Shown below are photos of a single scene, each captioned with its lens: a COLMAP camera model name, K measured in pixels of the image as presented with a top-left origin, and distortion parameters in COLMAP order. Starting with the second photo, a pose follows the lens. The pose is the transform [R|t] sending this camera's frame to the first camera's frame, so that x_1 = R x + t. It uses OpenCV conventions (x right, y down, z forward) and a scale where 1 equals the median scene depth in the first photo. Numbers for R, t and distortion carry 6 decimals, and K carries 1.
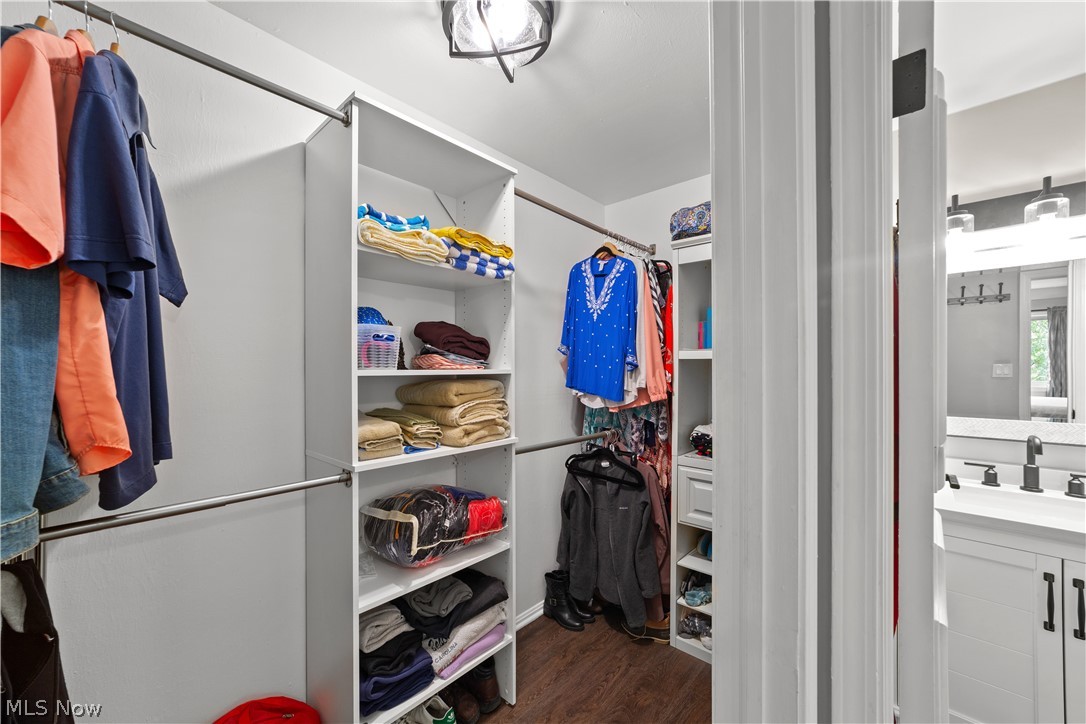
lens RADIAL K [[421.0, 0, 519.0], [0, 421.0, 361.0], [0, 0, 1]] dist [0.000825, 0.000537]
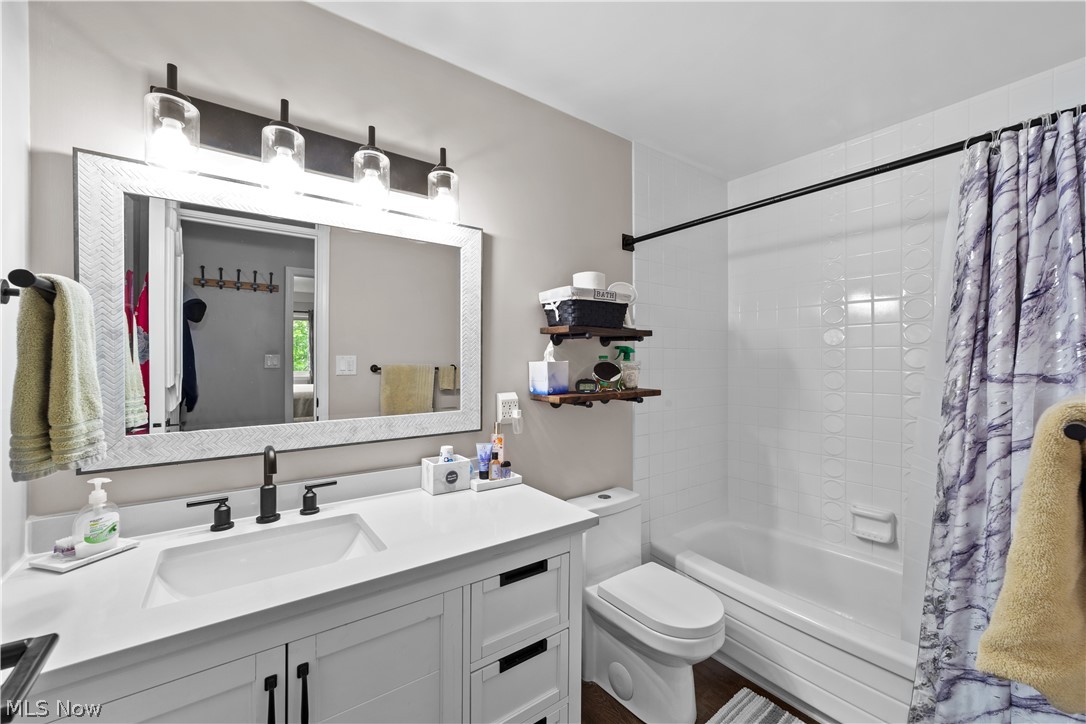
lens RADIAL K [[427.0, 0, 545.6], [0, 427.0, 367.3], [0, 0, 1]] dist [-0.001108, 0.000407]
pose [[0.177221, -0.017288, 0.984019, 0.546852], [-0.012821, 0.999720, 0.019873, 0.018593], [-0.984087, -0.016139, 0.176950, 0.379090]]
